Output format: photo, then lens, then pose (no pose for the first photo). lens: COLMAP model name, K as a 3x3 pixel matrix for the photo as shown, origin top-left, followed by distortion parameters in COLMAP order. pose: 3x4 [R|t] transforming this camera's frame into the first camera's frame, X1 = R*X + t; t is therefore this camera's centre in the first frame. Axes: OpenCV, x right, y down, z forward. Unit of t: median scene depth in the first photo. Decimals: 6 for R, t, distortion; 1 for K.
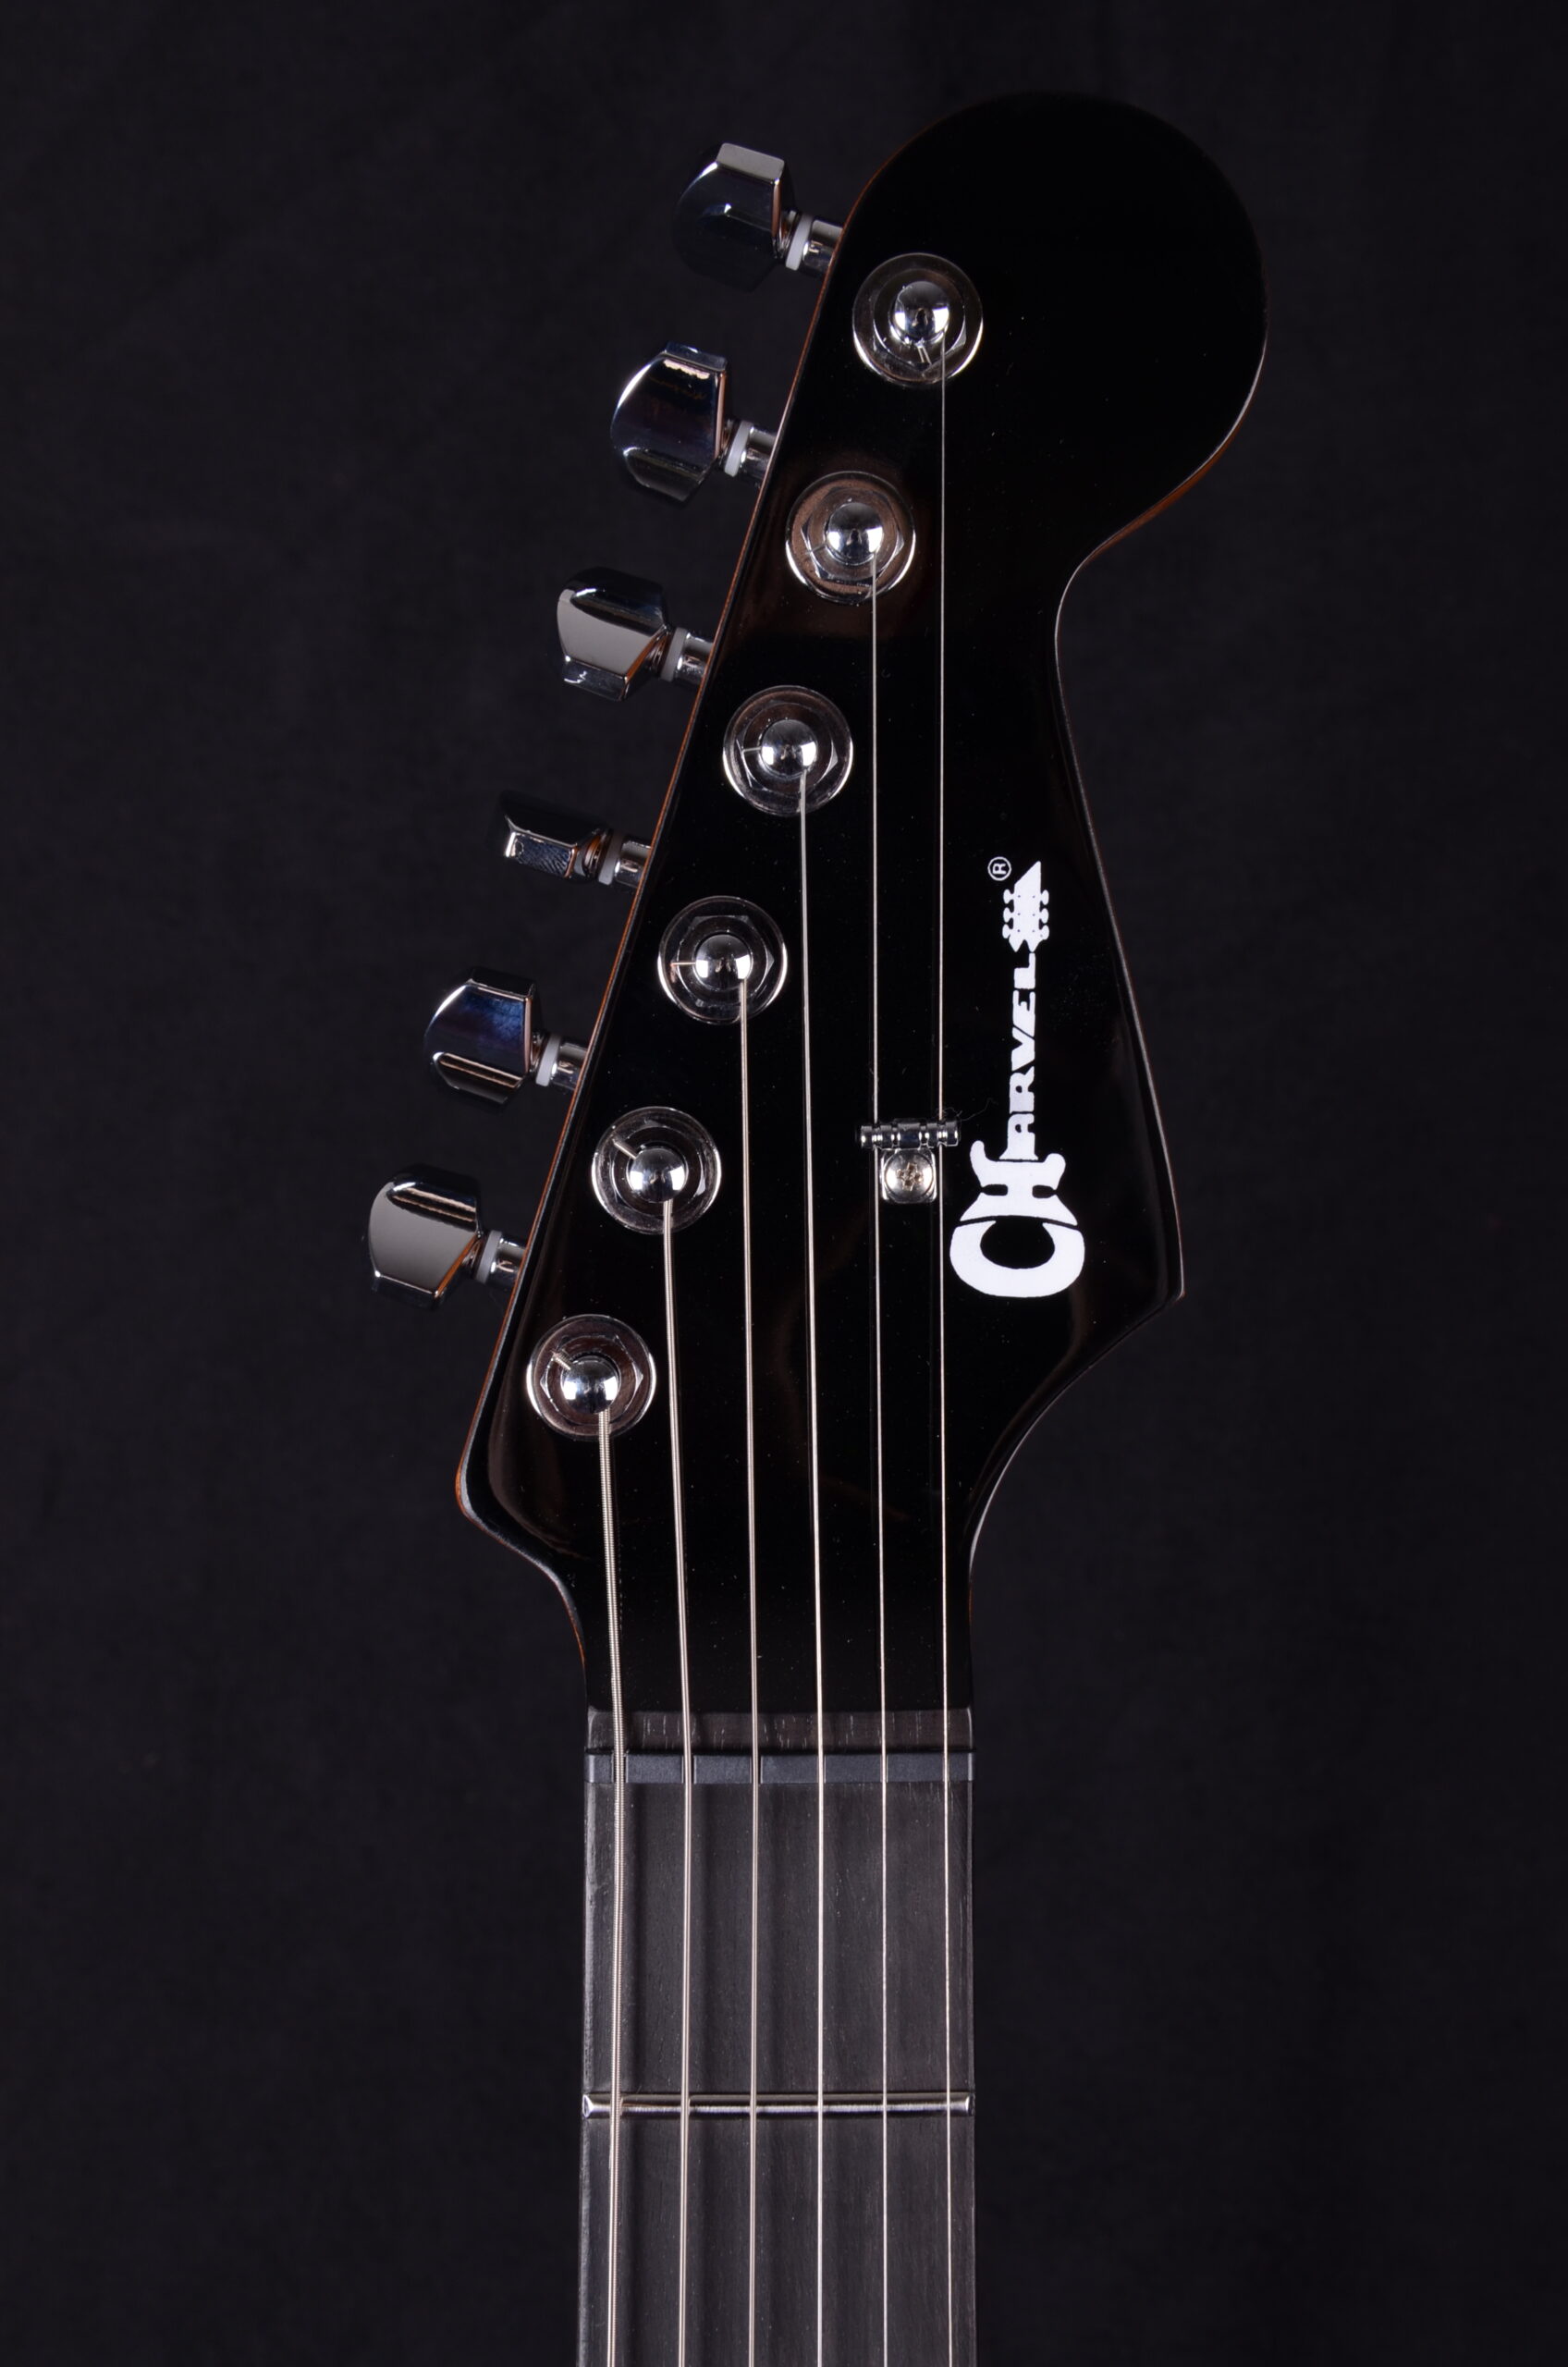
lens RADIAL K [[3367.4, 0, 777.7], [0, 3367.4, 1165.9], [0, 0, 1]] dist [0.070954, 0.000000]
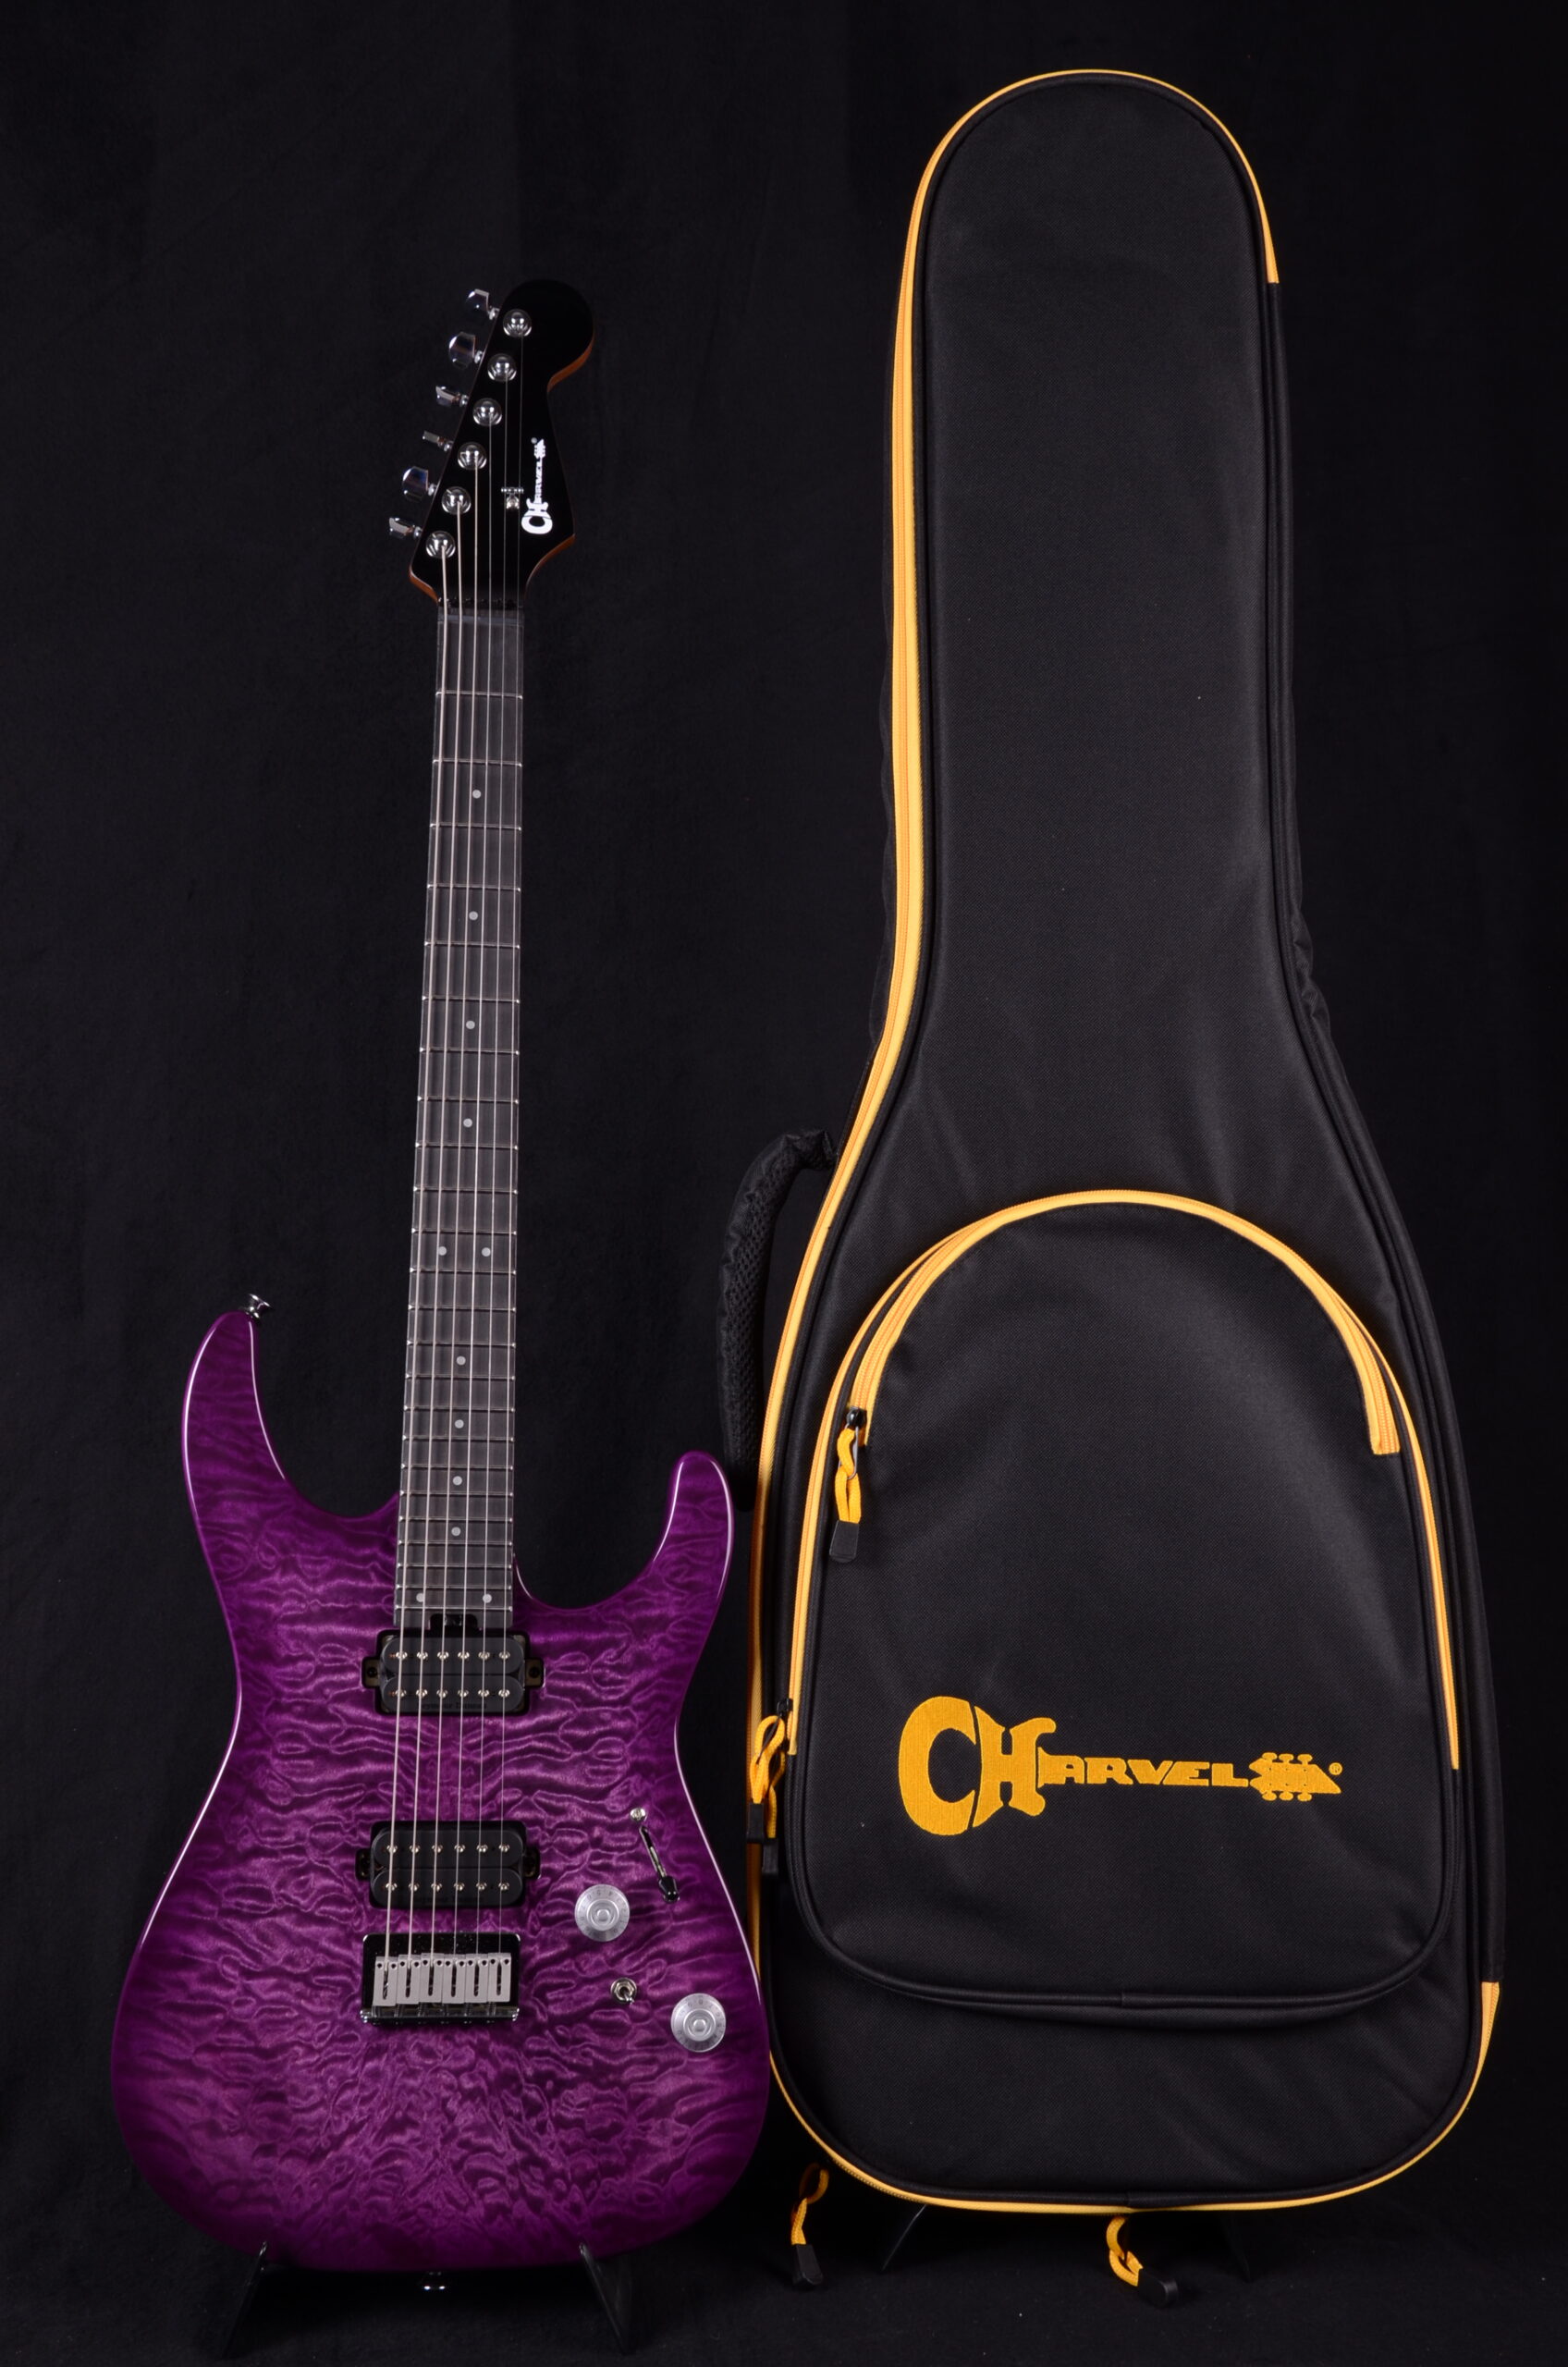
lens RADIAL K [[3153.4, 0, 789.9], [0, 3153.4, 1225.5], [0, 0, 1]] dist [0.109982, 0.000000]
pose [[0.993888, 0.024821, 0.107567, -0.025168], [-0.003224, 0.980506, -0.196464, 1.778351], [-0.110347, 0.194916, 0.974593, -2.984568]]
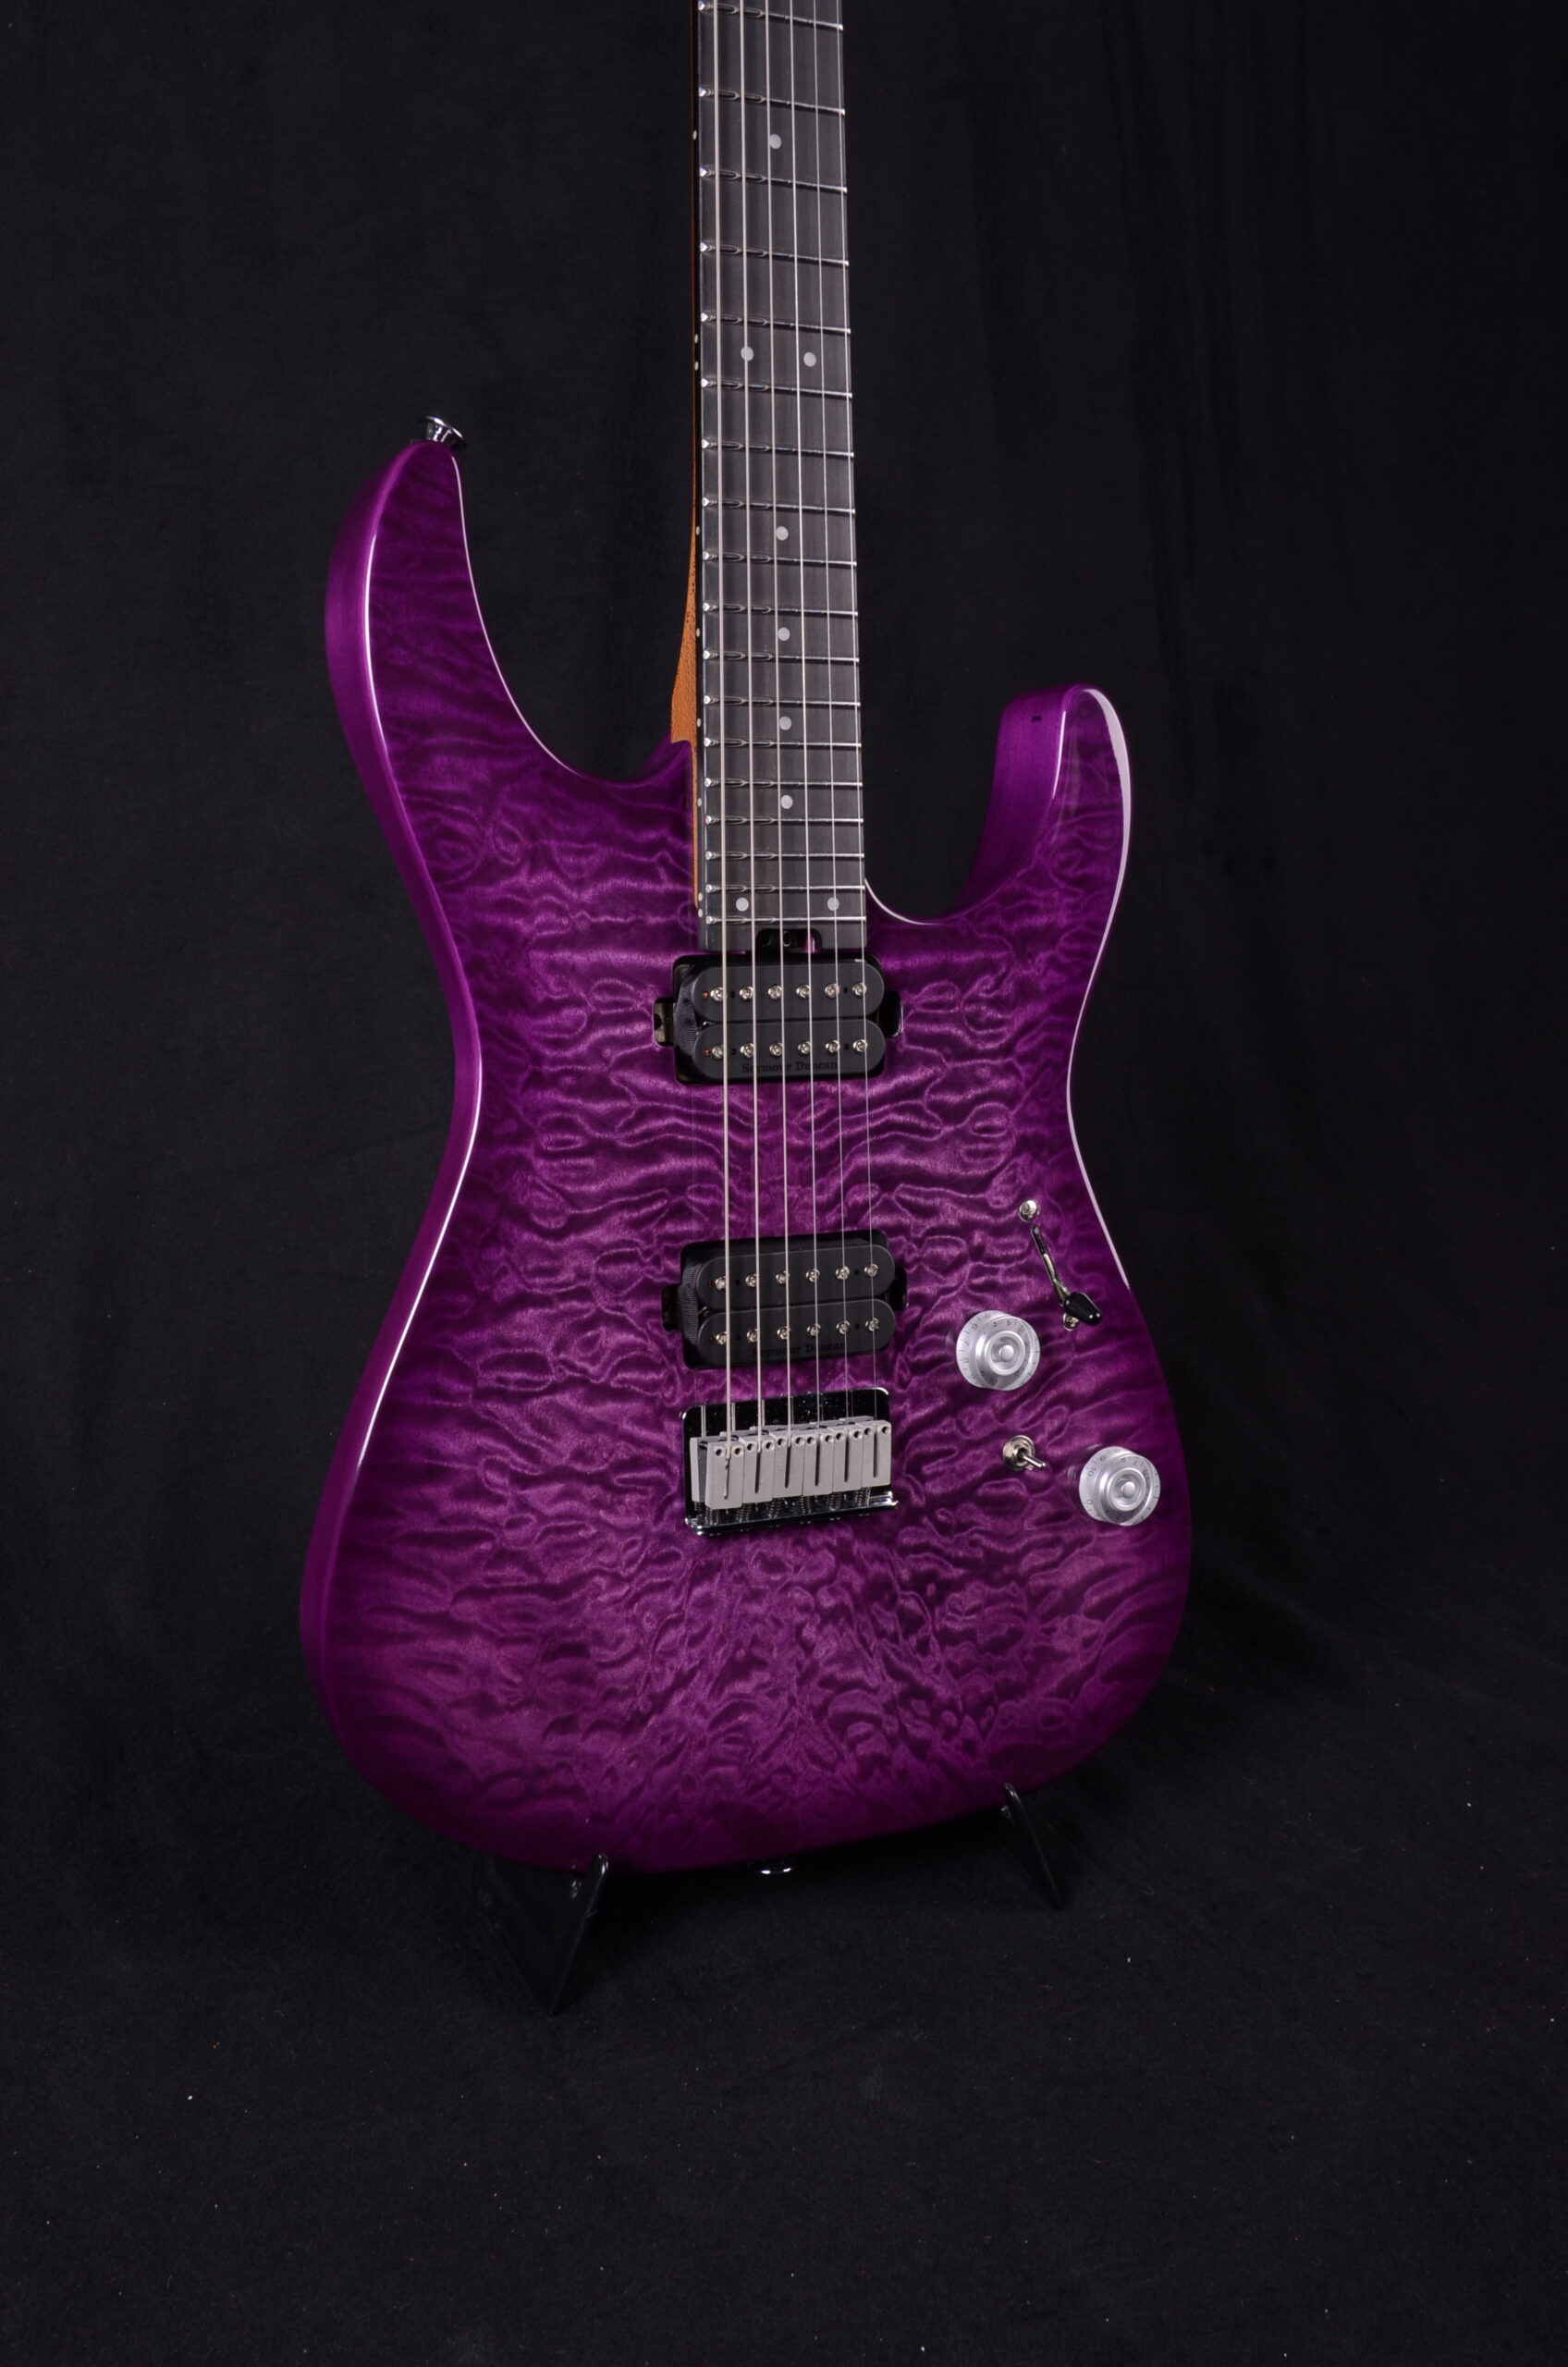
lens RADIAL K [[2672.3, 0, 815.2], [0, 2672.3, 1231.1], [0, 0, 1]] dist [-0.048520, 0.000000]
pose [[0.898451, -0.061755, 0.434710, -0.964298], [0.049557, 0.997996, 0.039353, 1.638763], [-0.436269, -0.013814, 0.899710, -0.934908]]
